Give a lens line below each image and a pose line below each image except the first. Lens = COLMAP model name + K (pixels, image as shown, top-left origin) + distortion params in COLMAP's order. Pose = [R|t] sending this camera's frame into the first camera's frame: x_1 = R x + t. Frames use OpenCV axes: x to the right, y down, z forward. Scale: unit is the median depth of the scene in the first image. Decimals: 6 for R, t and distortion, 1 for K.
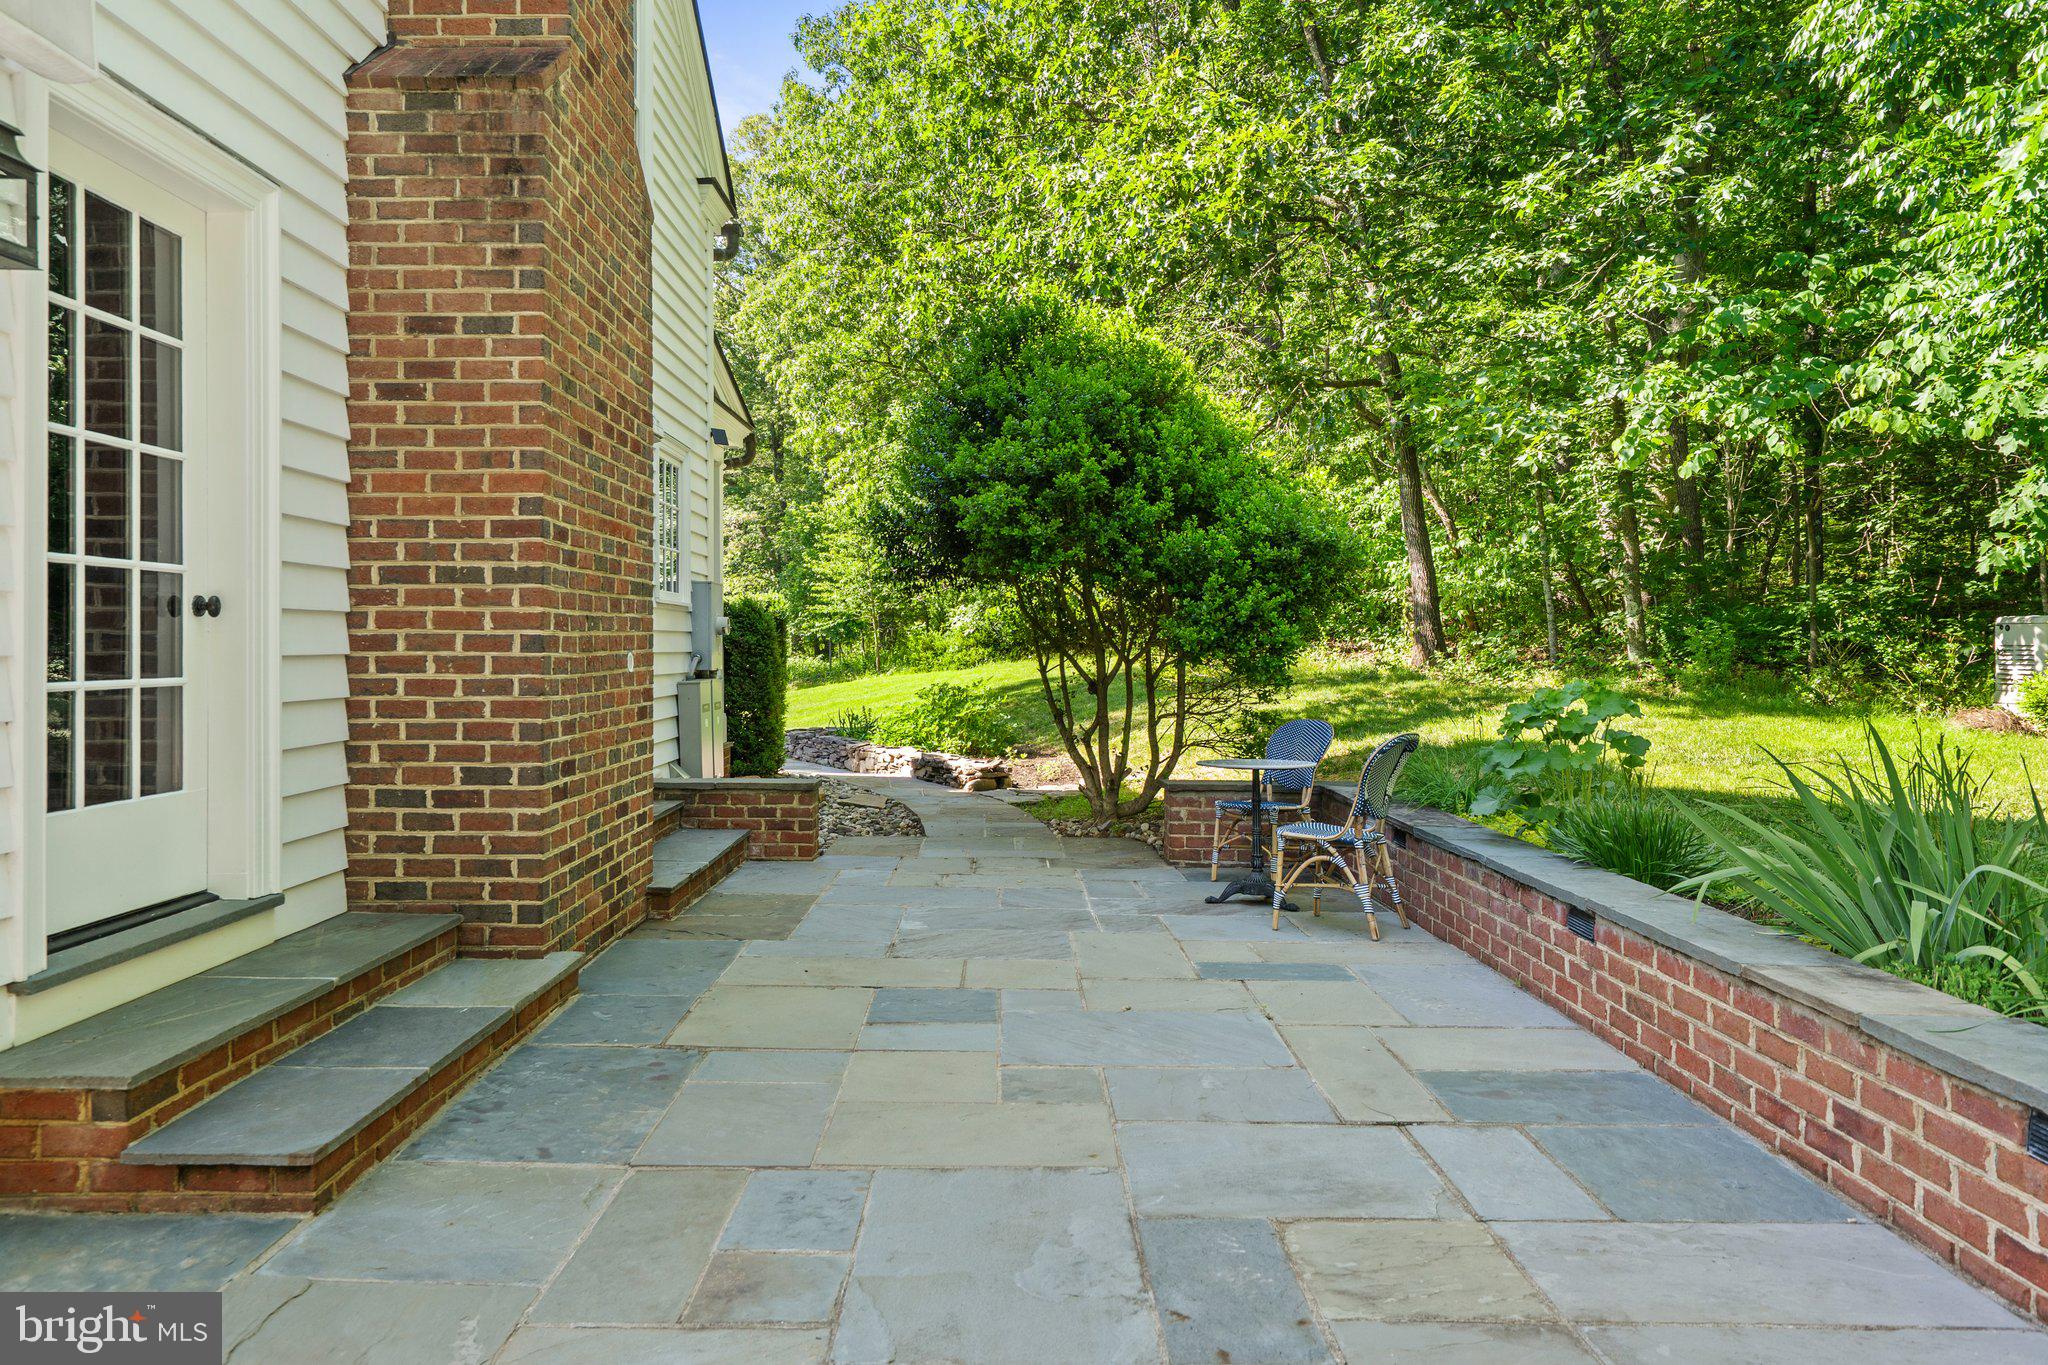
lens RADIAL K [[1544.9, 0, 1023.8], [0, 1544.9, 627.2], [0, 0, 1]] dist [0.008457, 0.007117]
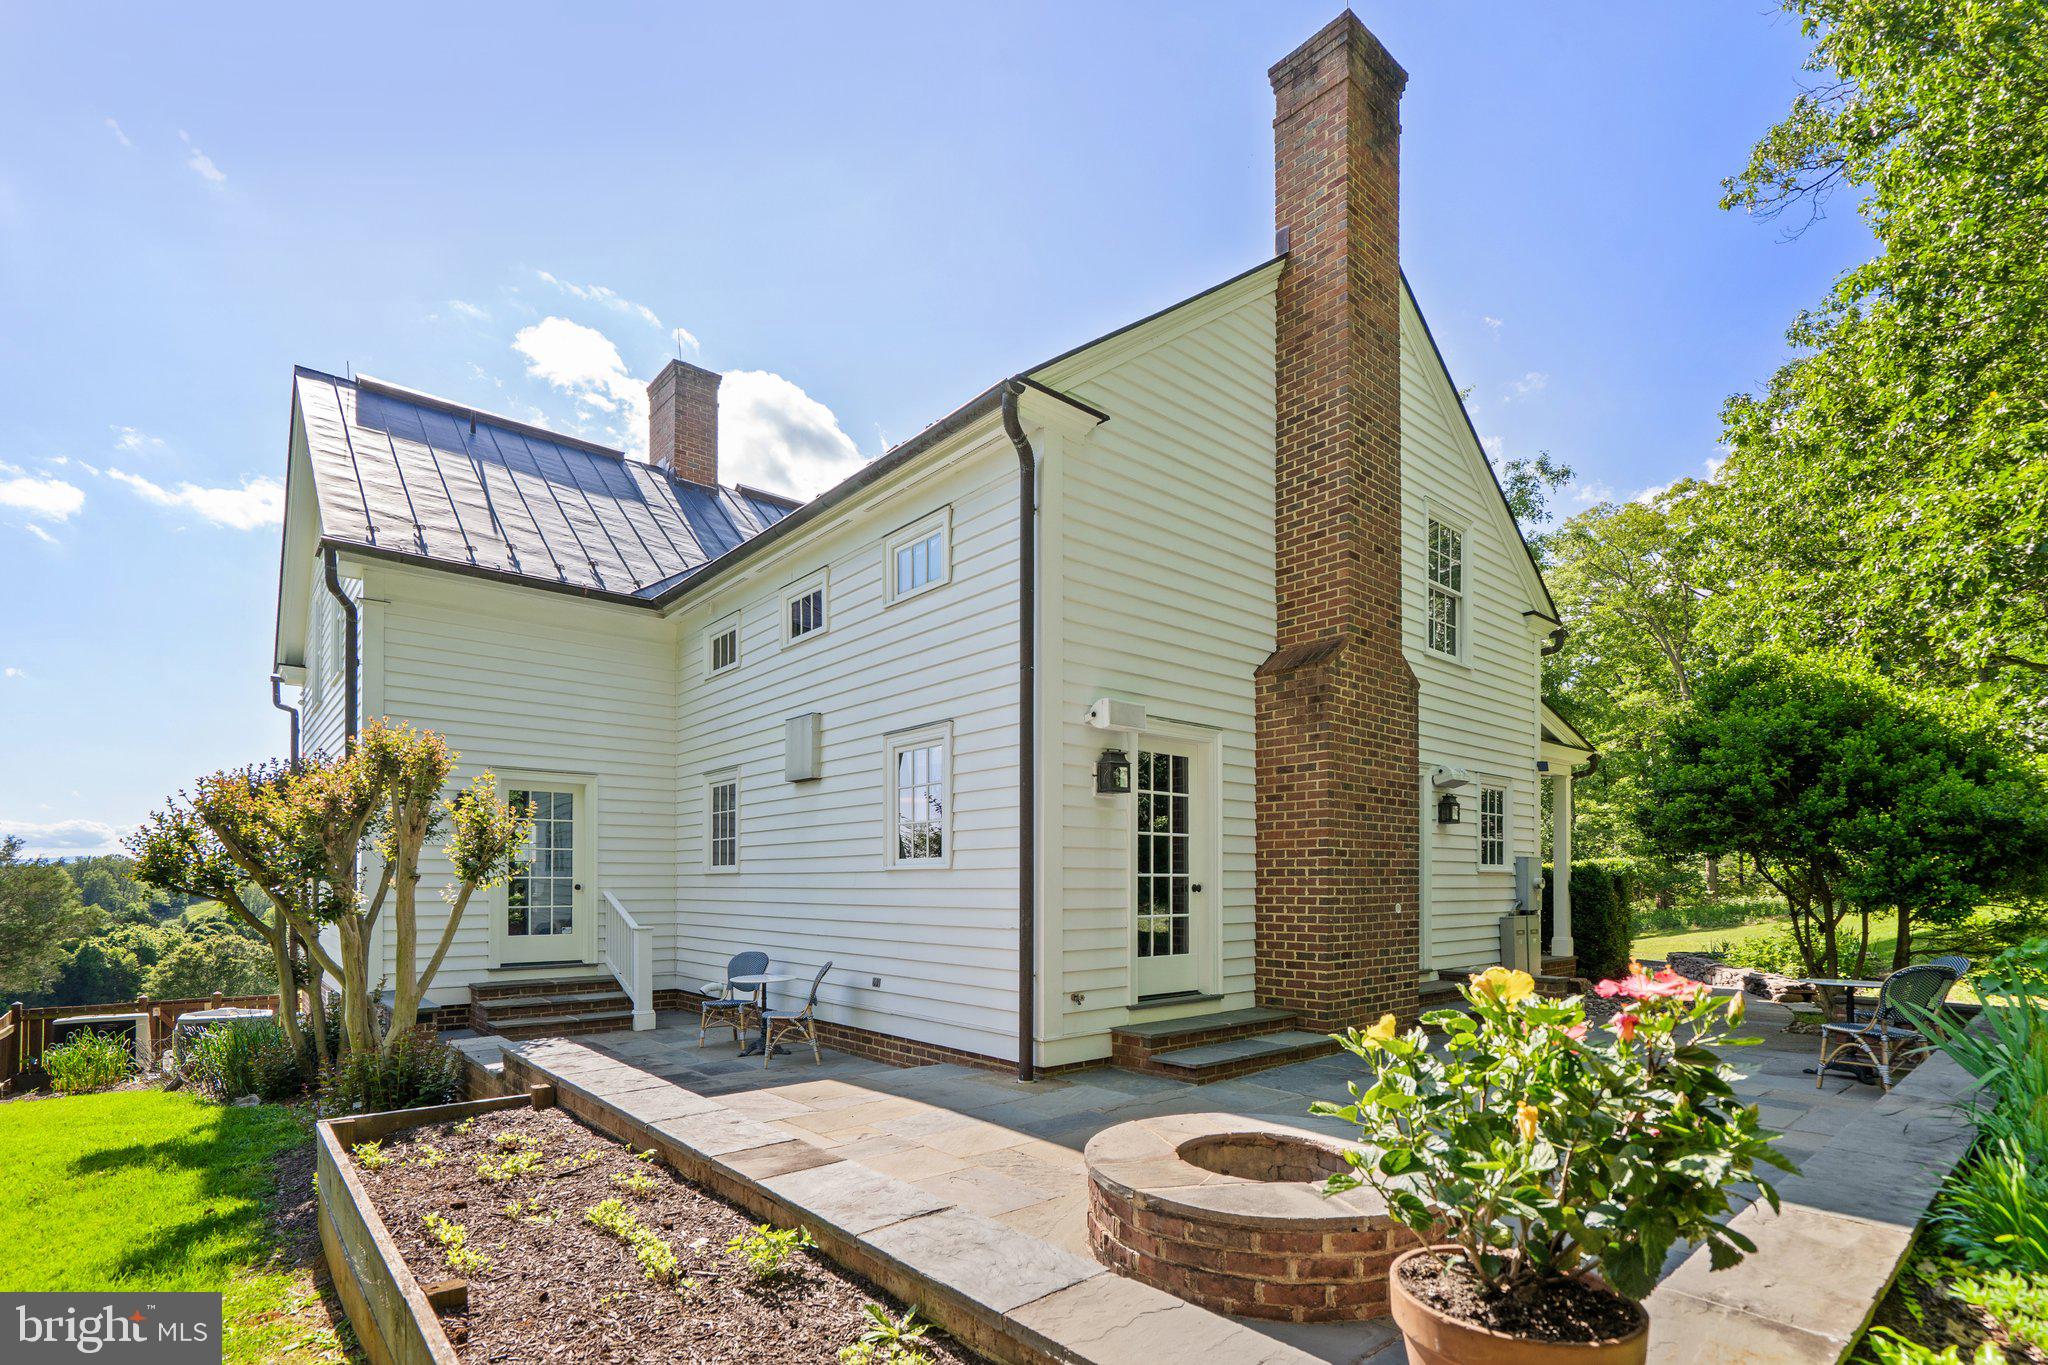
lens RADIAL K [[942.8, 0, 1024.0], [0, 942.8, 682.5], [0, 0, 1]] dist [0.001092, 0.000031]
pose [[0.709434, -0.148539, -0.688941, 0.415390], [0.007190, 0.979012, -0.203675, -0.027161], [0.704735, 0.139541, 0.695613, -0.406298]]
